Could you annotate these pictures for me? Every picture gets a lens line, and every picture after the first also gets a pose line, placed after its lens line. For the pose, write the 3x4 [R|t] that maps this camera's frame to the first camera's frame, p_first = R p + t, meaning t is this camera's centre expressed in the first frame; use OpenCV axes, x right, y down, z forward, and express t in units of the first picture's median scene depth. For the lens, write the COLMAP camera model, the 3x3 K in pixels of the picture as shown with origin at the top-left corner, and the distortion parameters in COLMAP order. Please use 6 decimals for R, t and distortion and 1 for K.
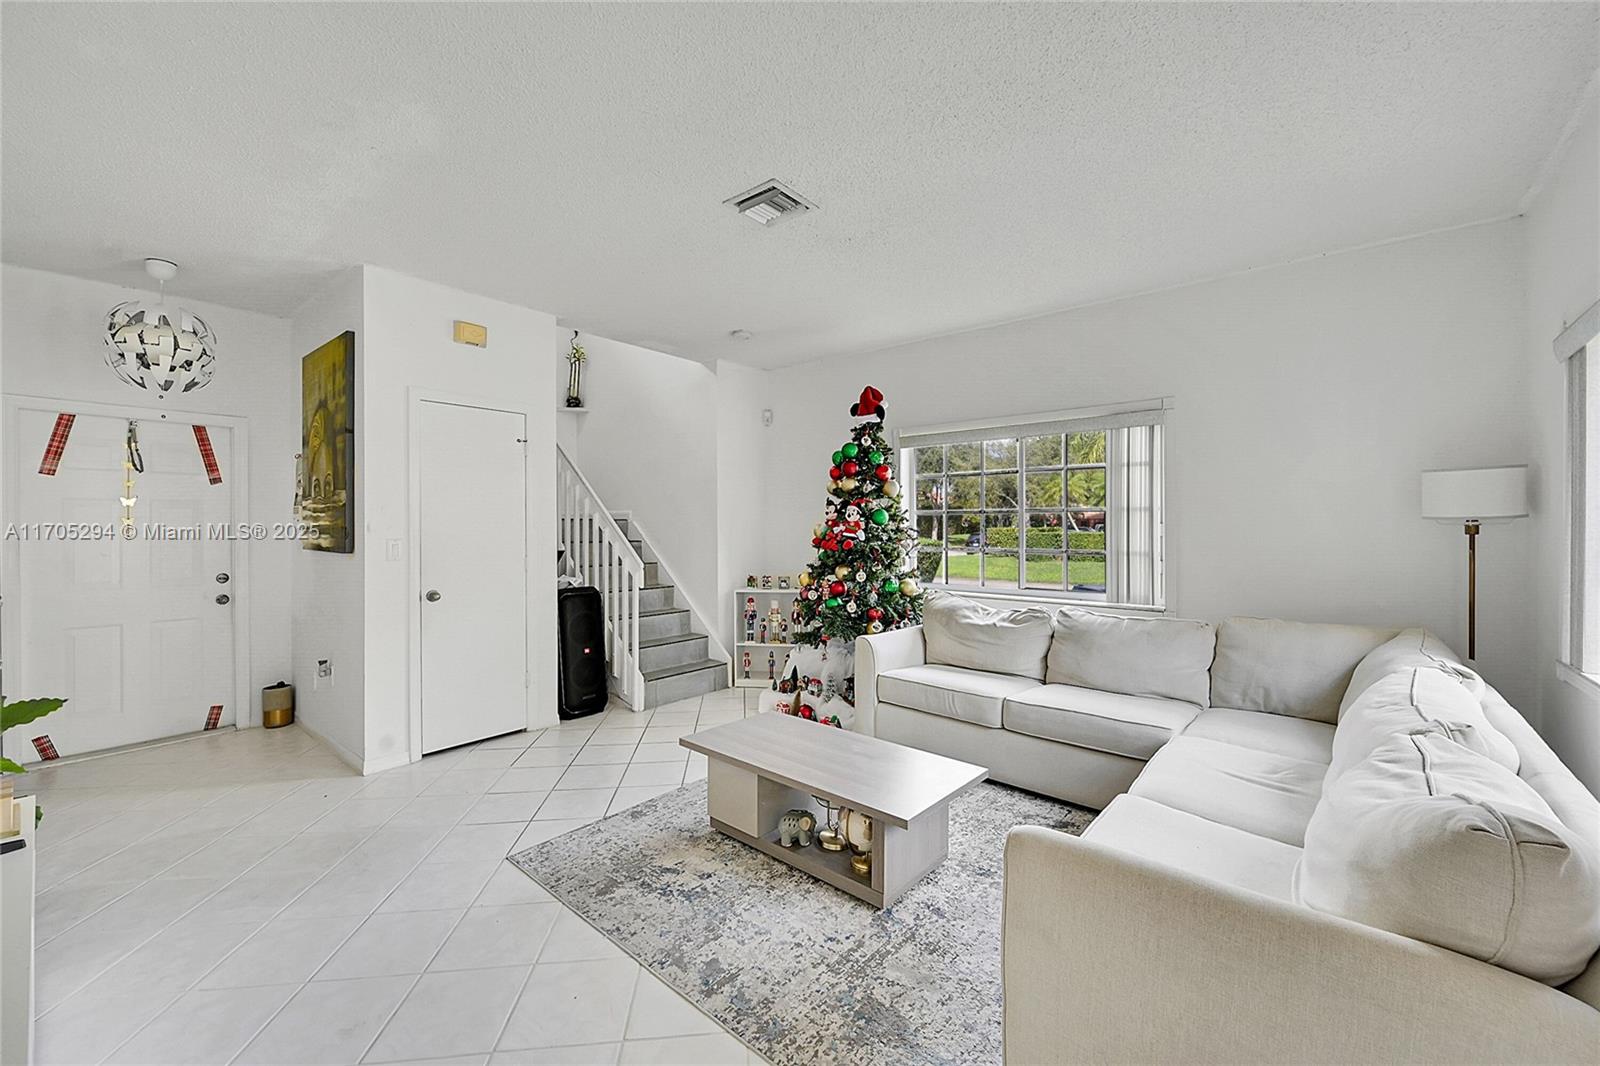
lens RADIAL K [[641.3, 0, 792.6], [0, 641.3, 538.6], [0, 0, 1]] dist [-0.000854, -0.000107]
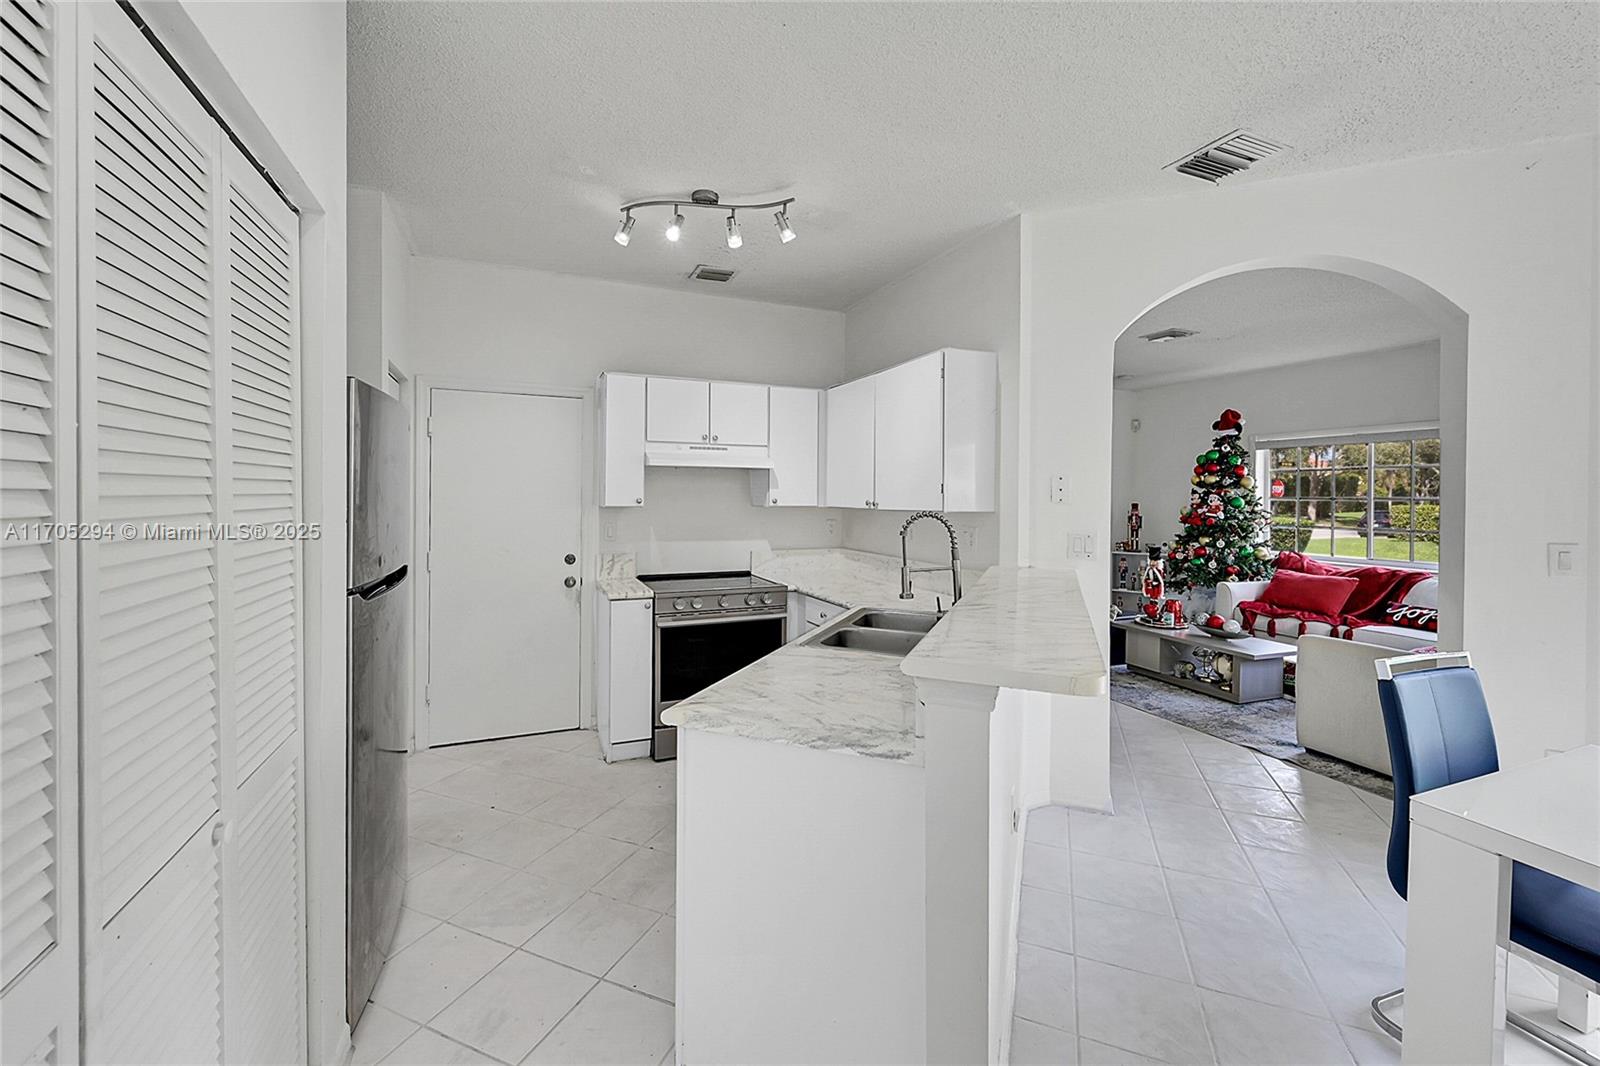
lens RADIAL K [[625.4, 0, 790.9], [0, 625.4, 503.9], [0, 0, 1]] dist [0.000390, 0.000024]
pose [[0.887984, 0.012157, -0.459715, -0.100755], [-0.017052, 0.999833, -0.006498, -0.004527], [0.459559, 0.013609, 0.888043, -0.659116]]
